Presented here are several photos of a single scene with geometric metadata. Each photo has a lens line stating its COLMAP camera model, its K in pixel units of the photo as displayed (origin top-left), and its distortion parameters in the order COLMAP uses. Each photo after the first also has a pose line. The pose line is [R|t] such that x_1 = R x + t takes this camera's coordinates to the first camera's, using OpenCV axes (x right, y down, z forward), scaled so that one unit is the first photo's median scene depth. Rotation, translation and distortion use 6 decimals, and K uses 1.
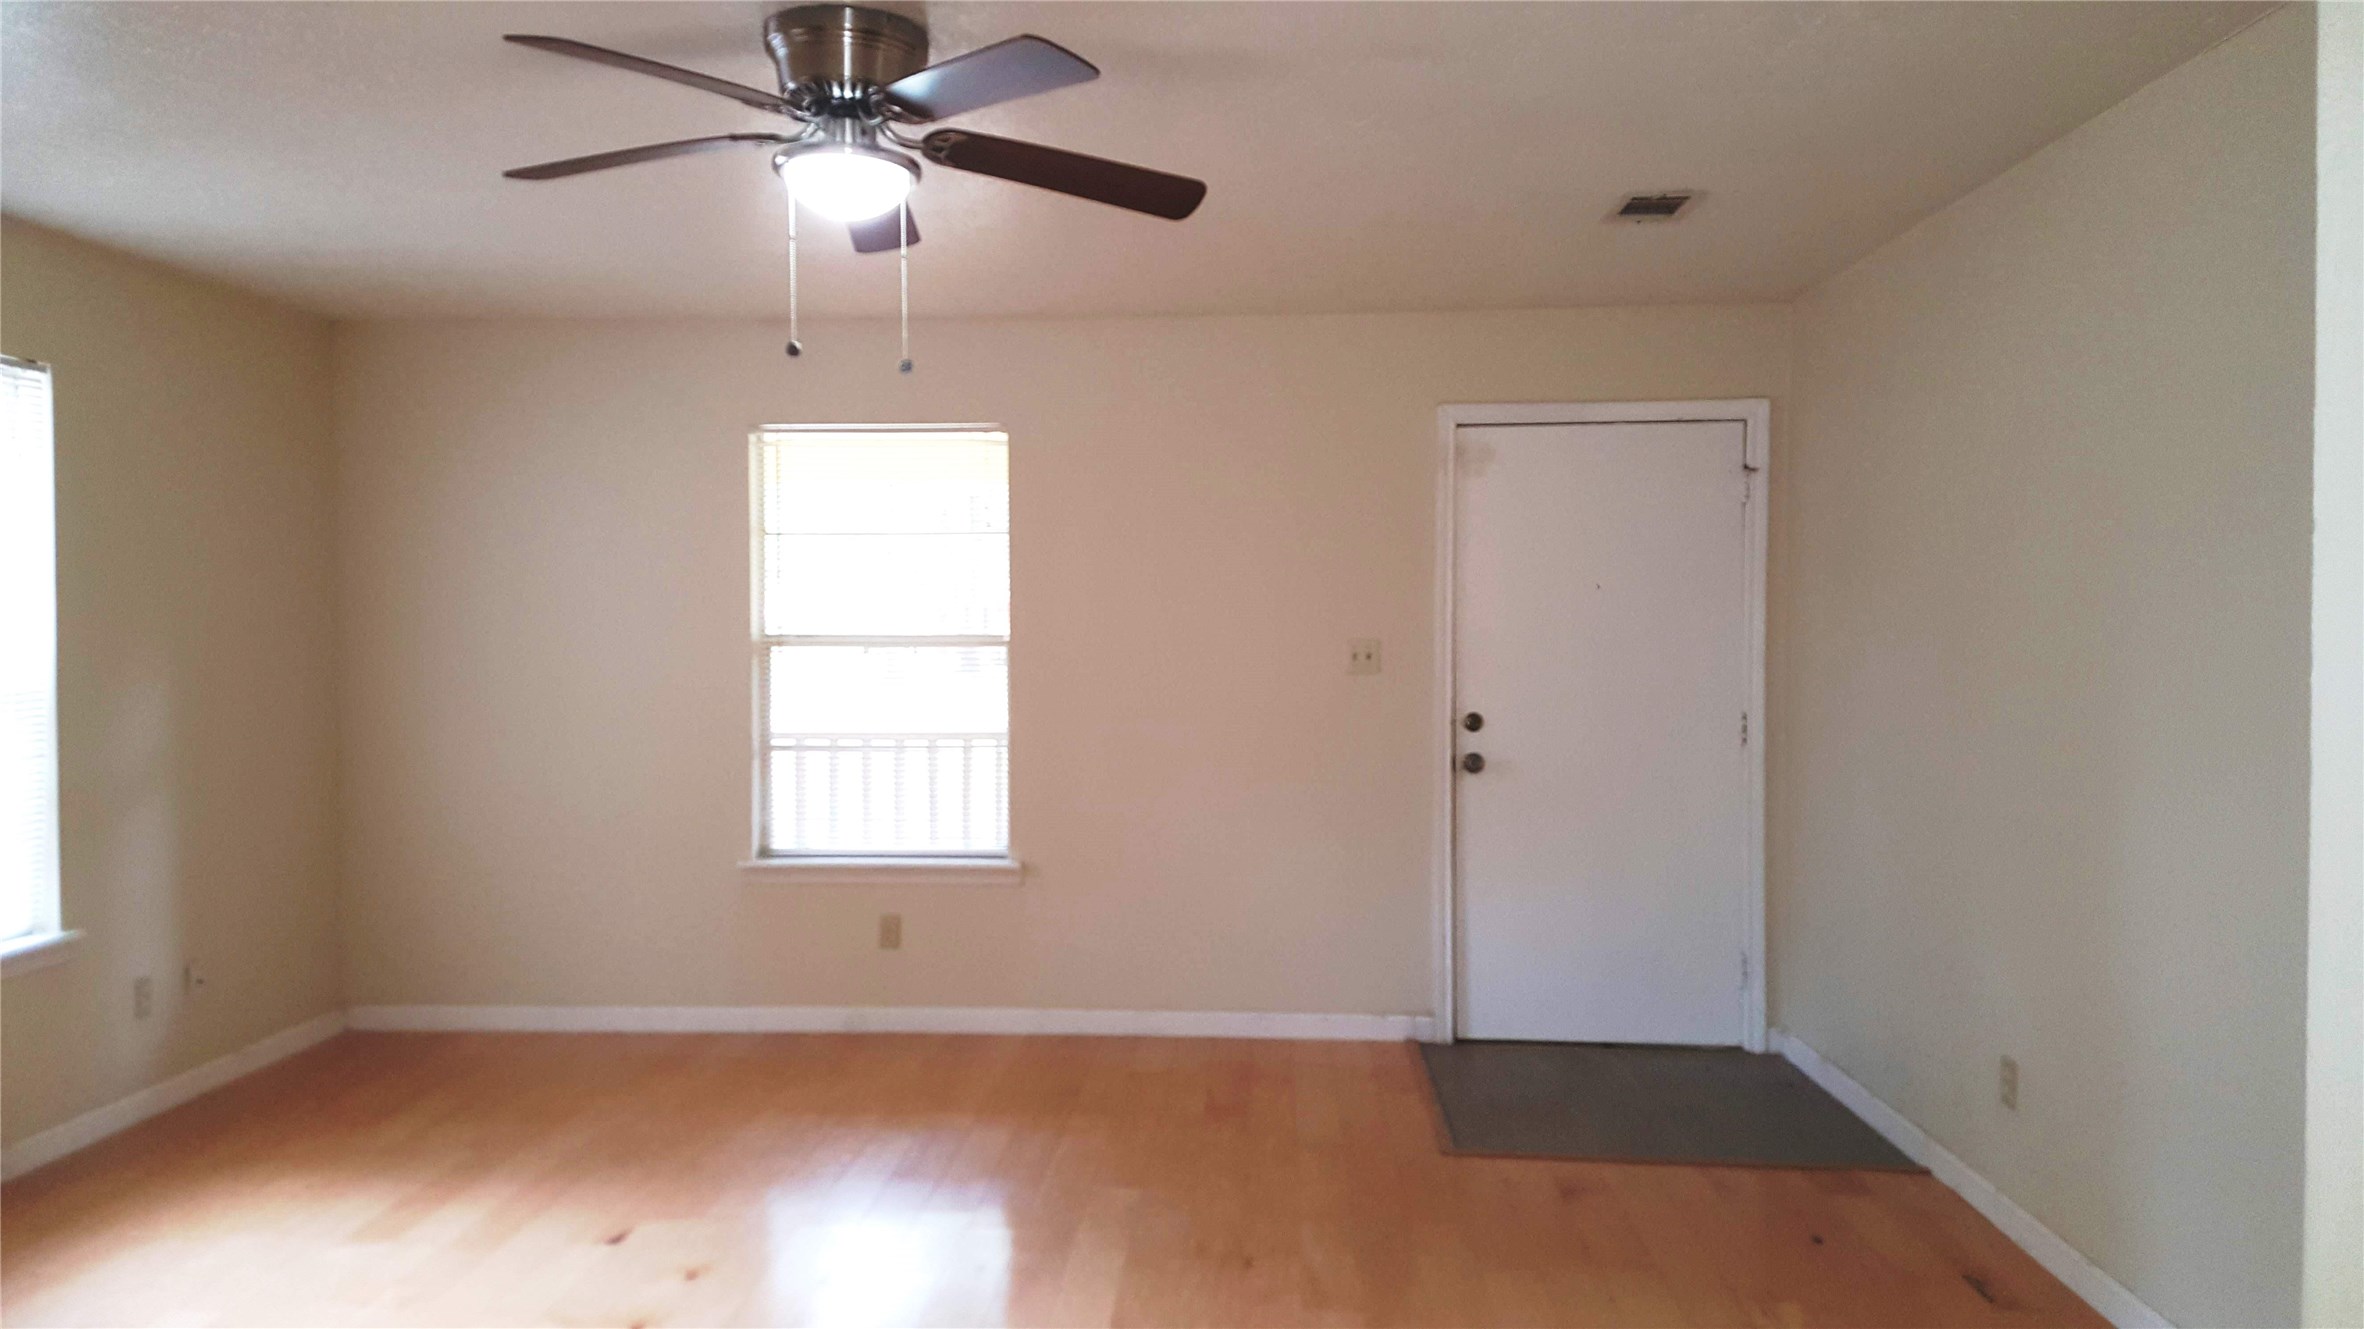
lens RADIAL K [[1684.6, 0, 1115.7], [0, 1684.6, 673.3], [0, 0, 1]] dist [0.115676, -0.160676]
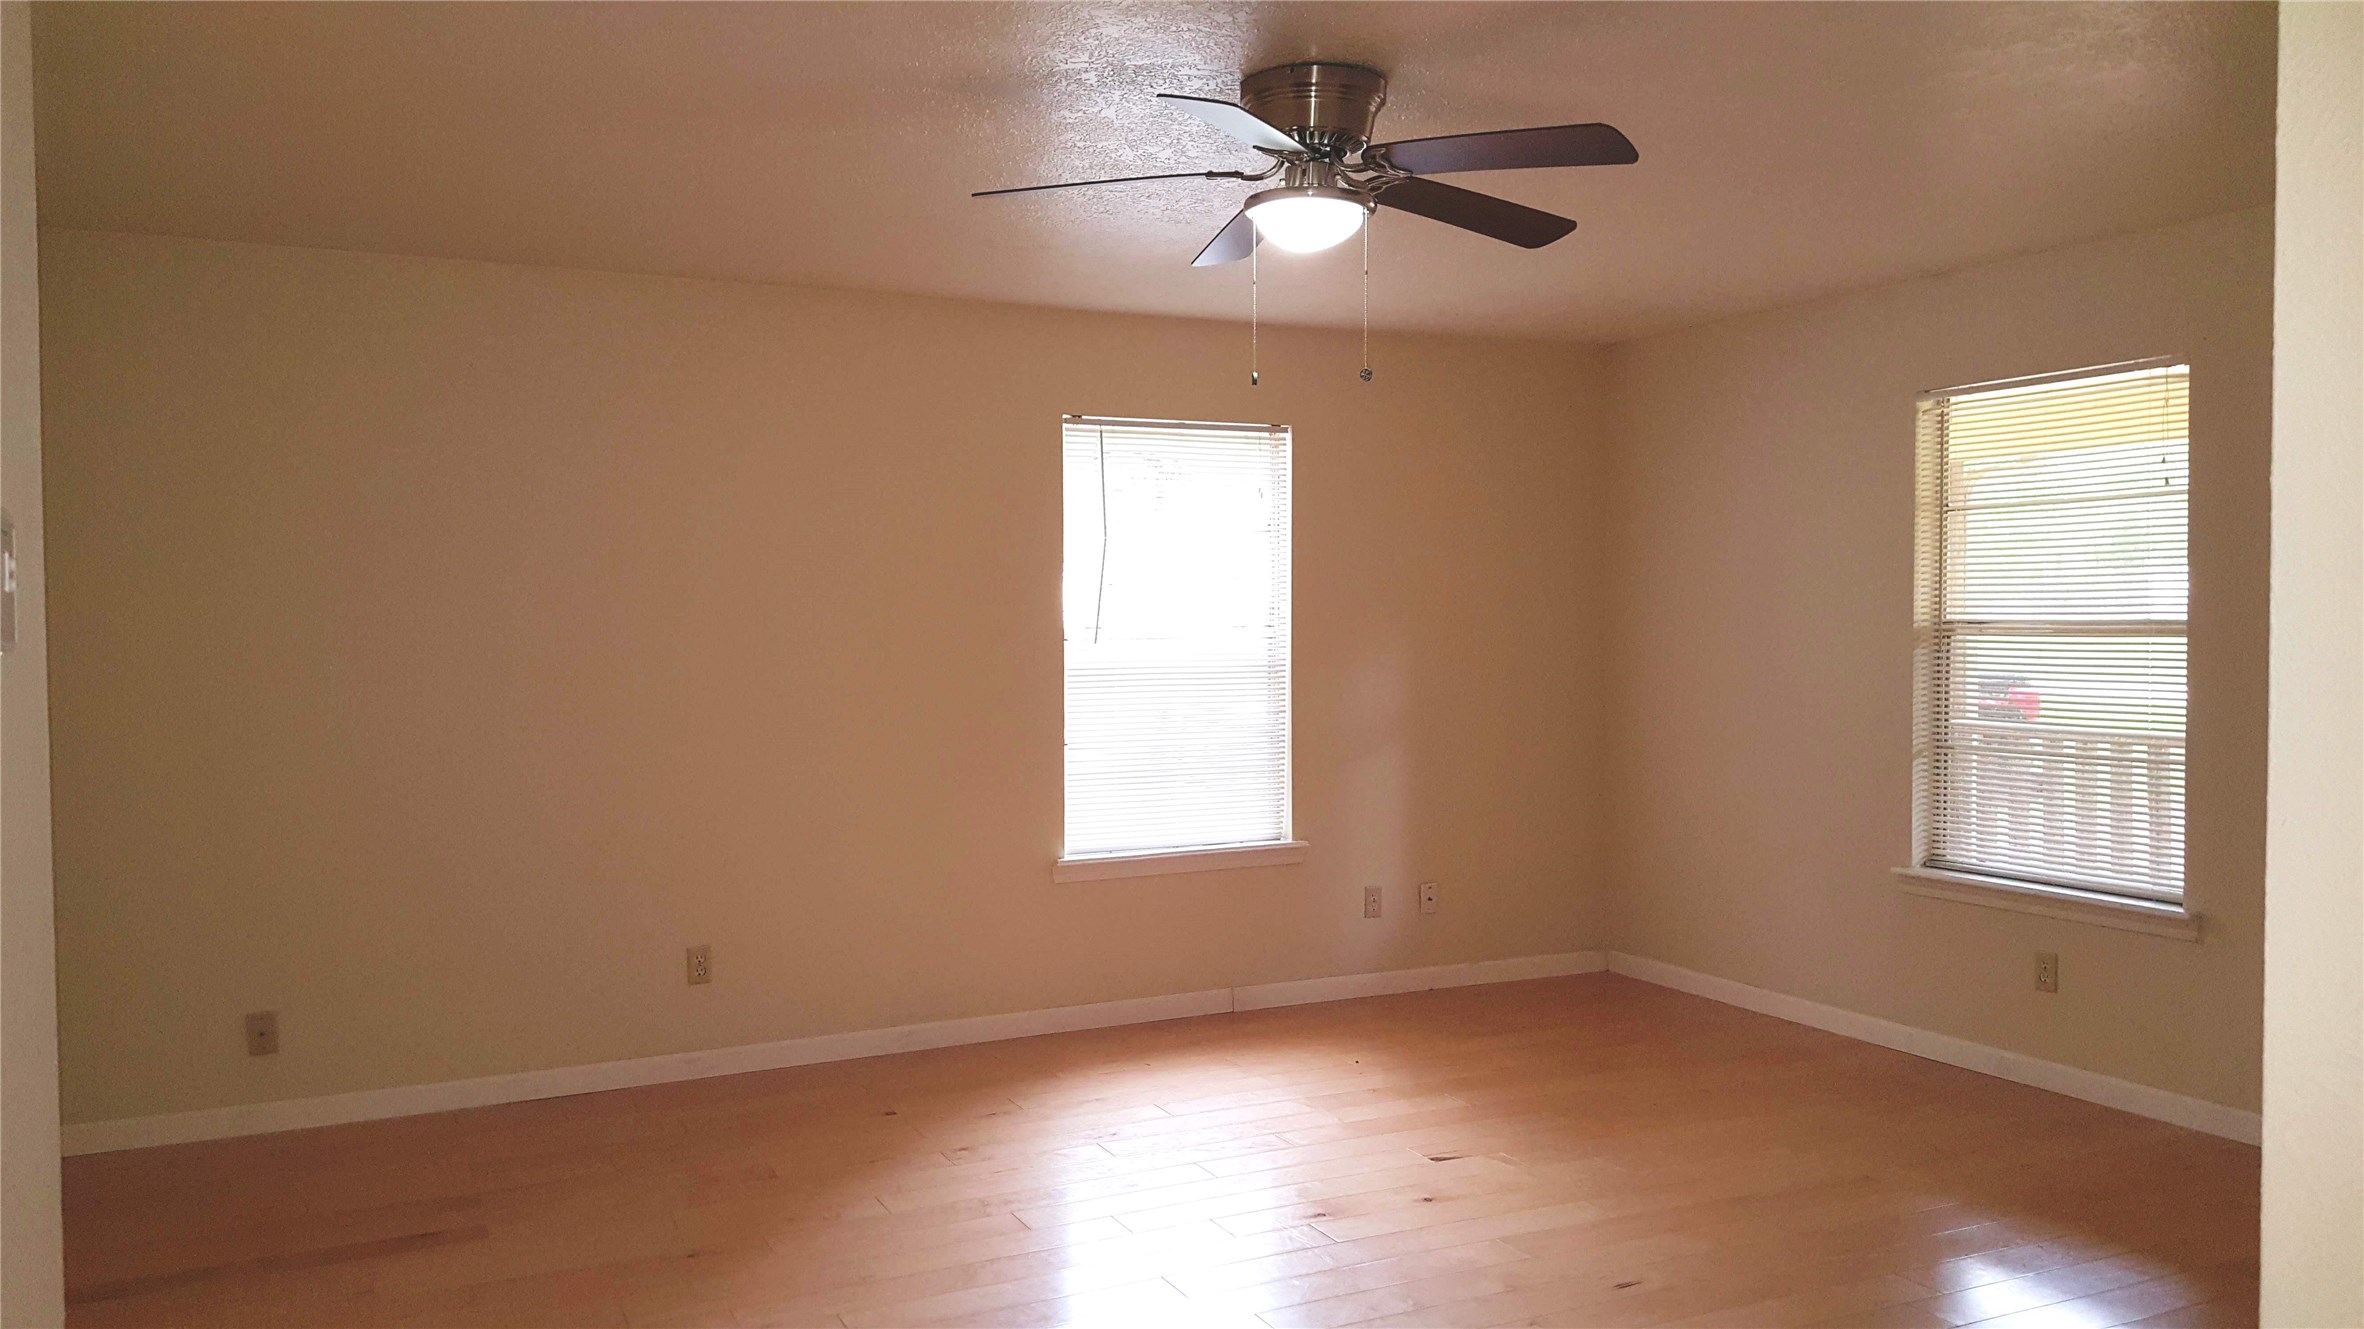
lens RADIAL K [[1684.6, 0, 1115.7], [0, 1684.6, 673.3], [0, 0, 1]] dist [0.115676, -0.160676]
pose [[0.488605, 0.026465, -0.872104, 0.391252], [-0.017104, 0.999638, 0.020753, -0.006852], [0.872338, 0.004777, 0.488881, 0.177405]]
